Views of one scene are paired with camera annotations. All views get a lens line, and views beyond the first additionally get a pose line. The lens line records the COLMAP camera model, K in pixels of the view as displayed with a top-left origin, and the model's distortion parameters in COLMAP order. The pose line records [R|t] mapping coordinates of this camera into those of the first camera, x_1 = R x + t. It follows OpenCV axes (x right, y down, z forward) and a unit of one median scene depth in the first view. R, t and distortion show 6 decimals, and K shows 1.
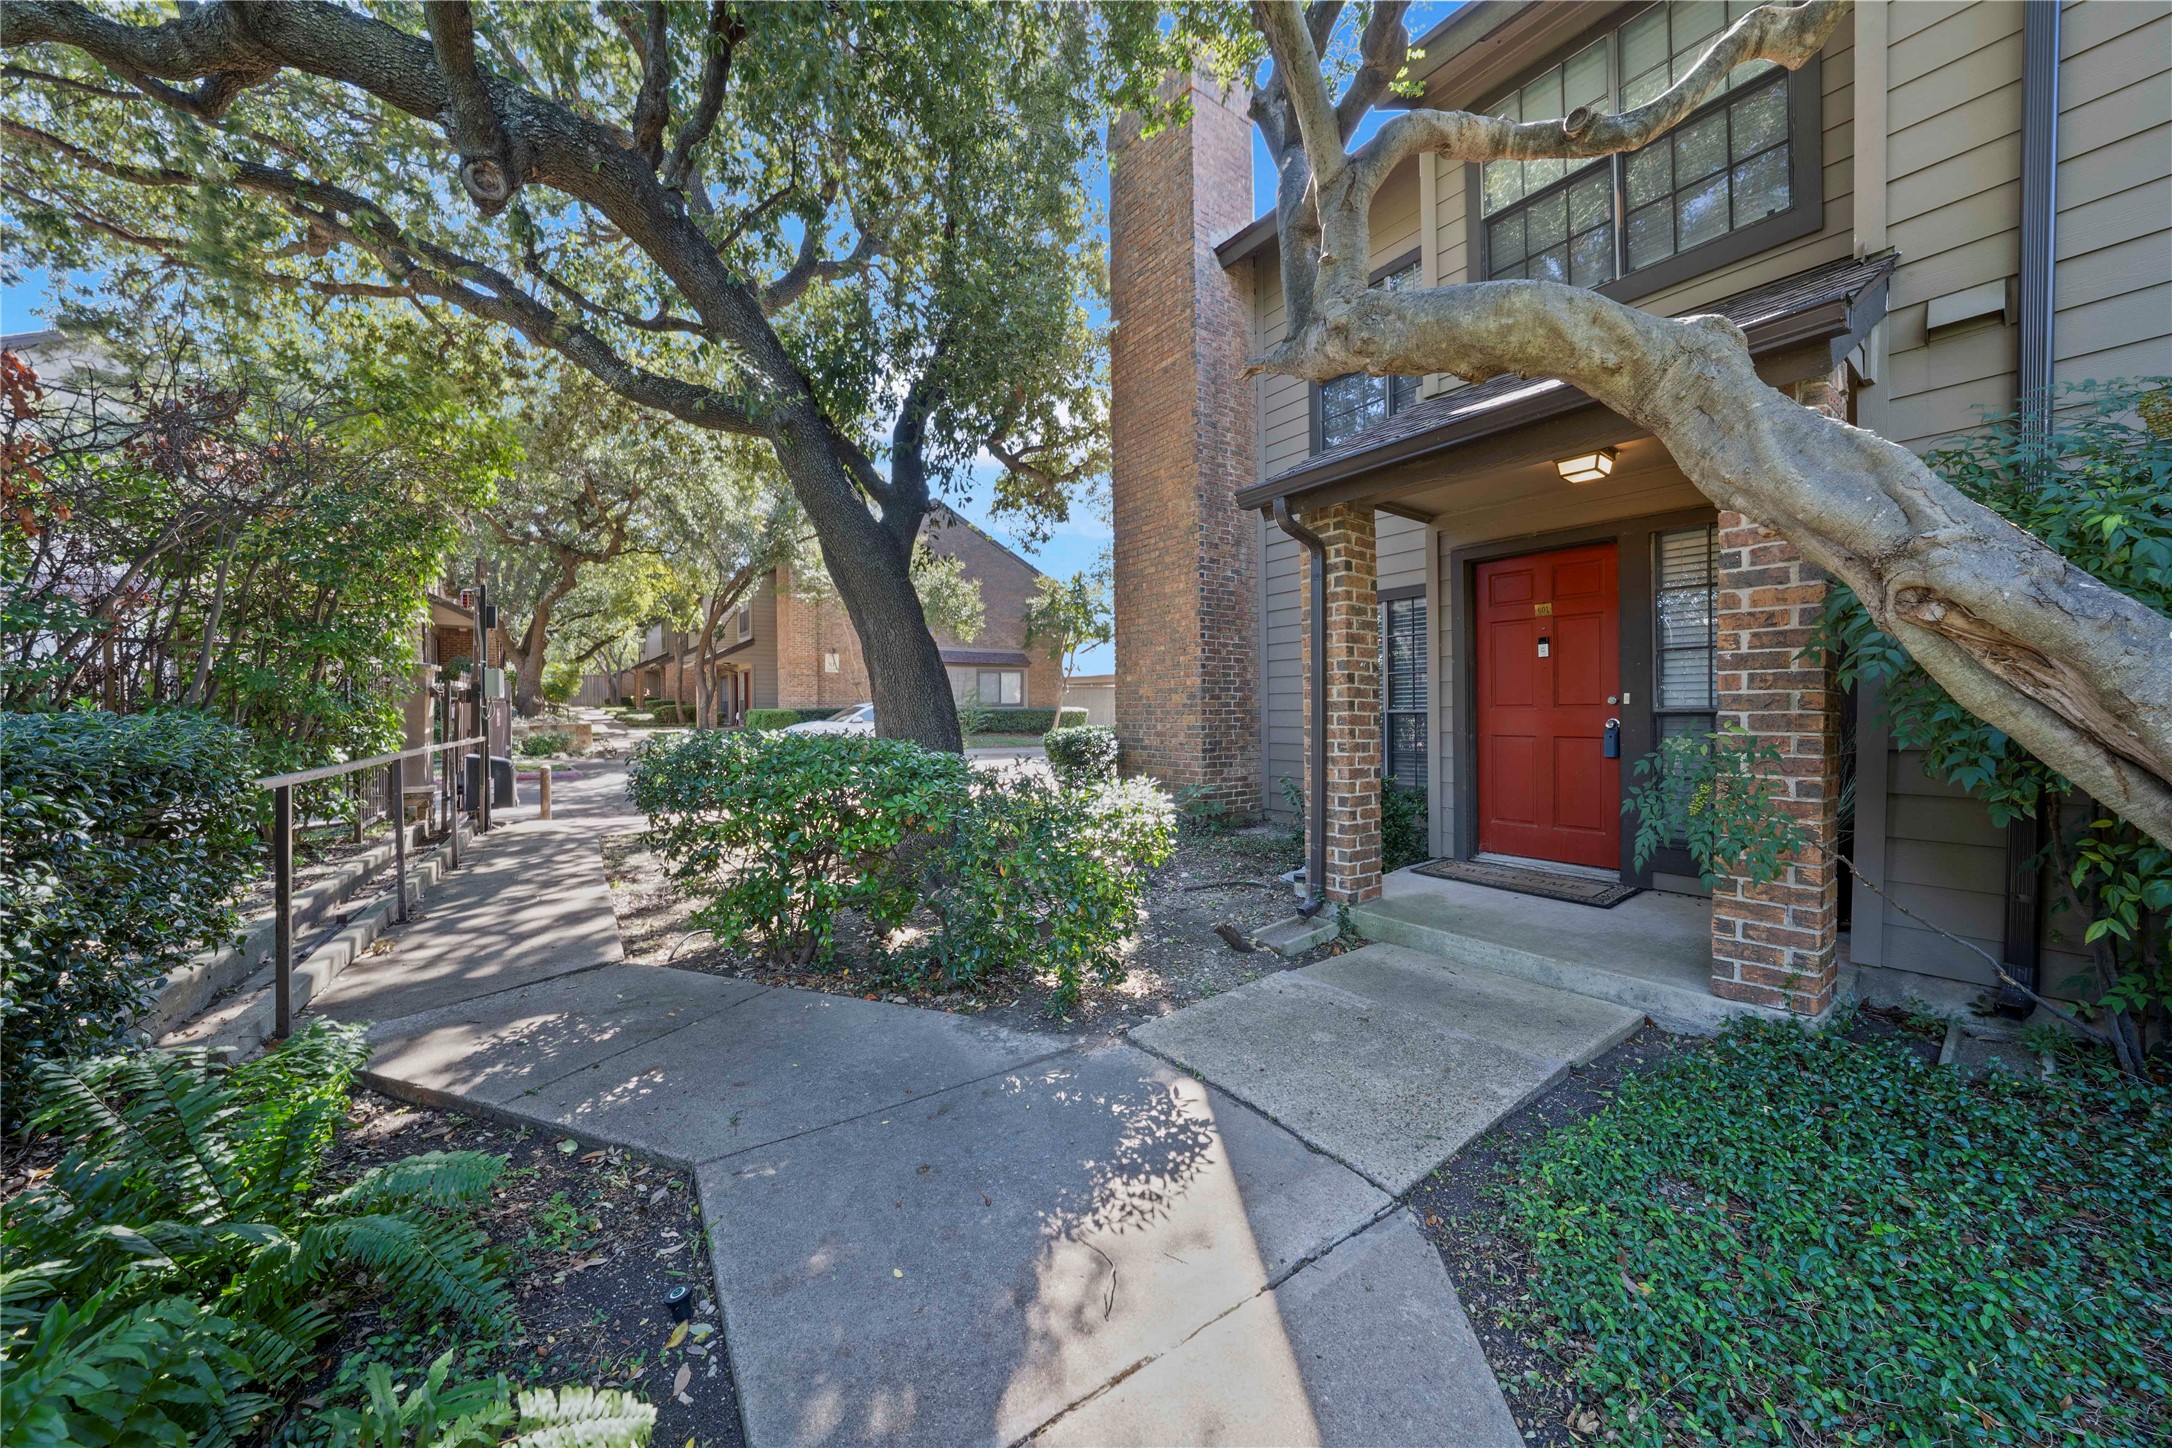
lens RADIAL K [[750.0, 0, 1091.9], [0, 750.0, 719.9], [0, 0, 1]] dist [-0.030905, 0.007046]
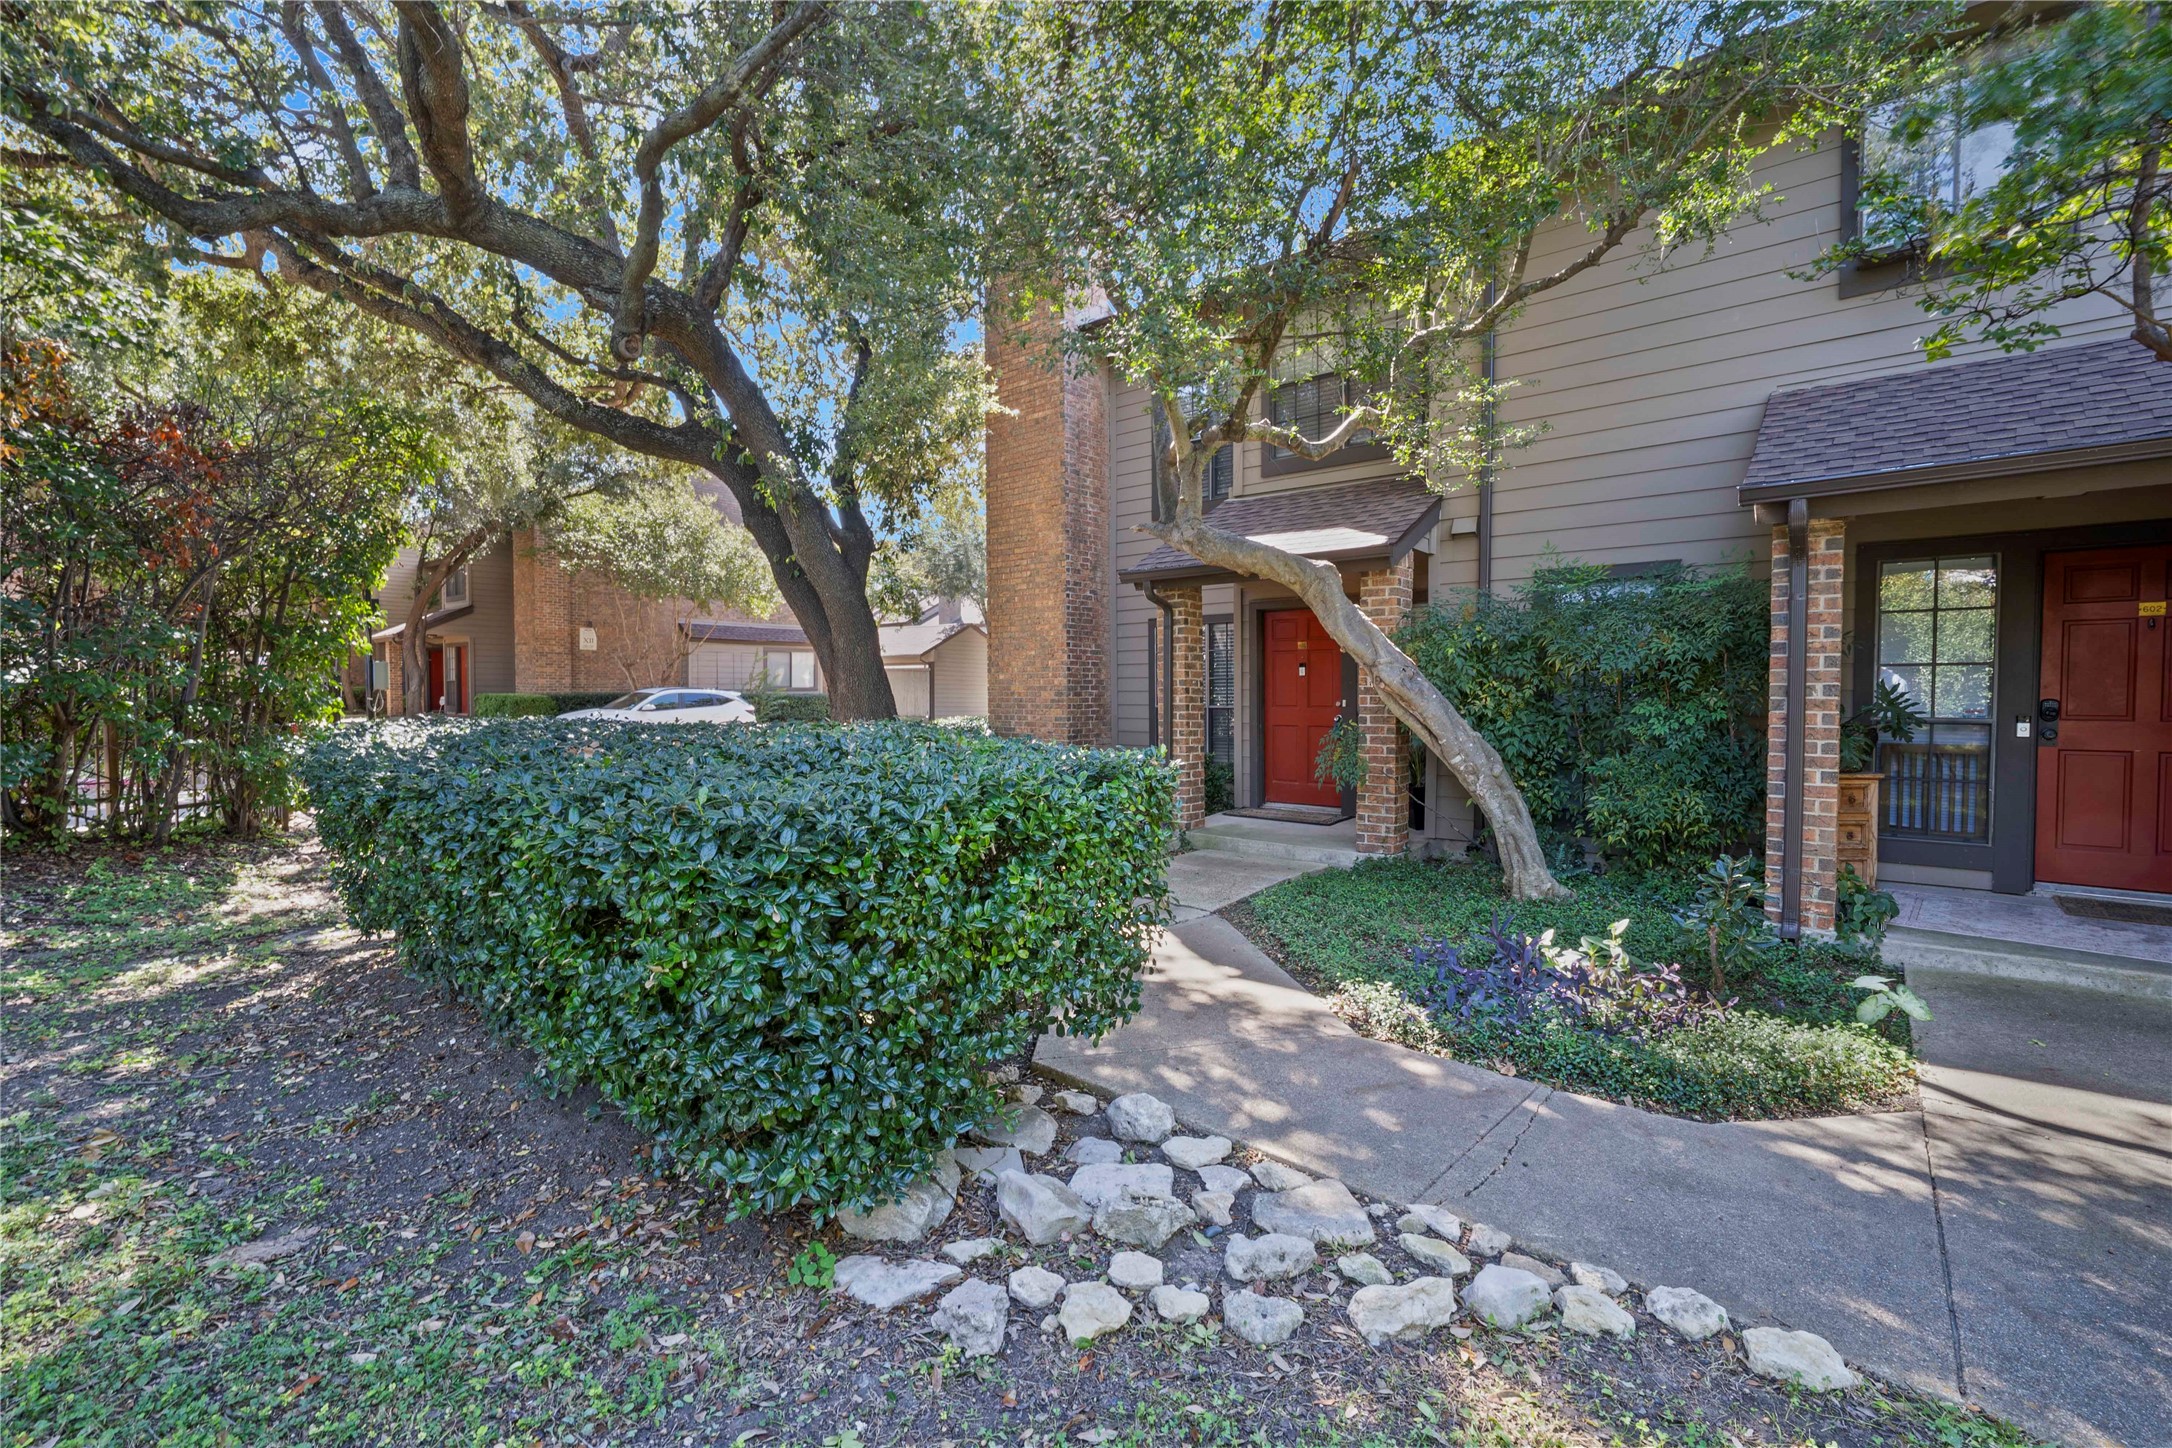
lens RADIAL K [[978.7, 0, 1086.0], [0, 978.7, 724.0], [0, 0, 1]] dist [-0.000801, -0.000009]
pose [[0.968656, -0.002818, 0.248389, -0.356641], [-0.002698, 0.999757, 0.021867, -0.026616], [-0.248390, -0.021852, 0.968414, -0.909477]]
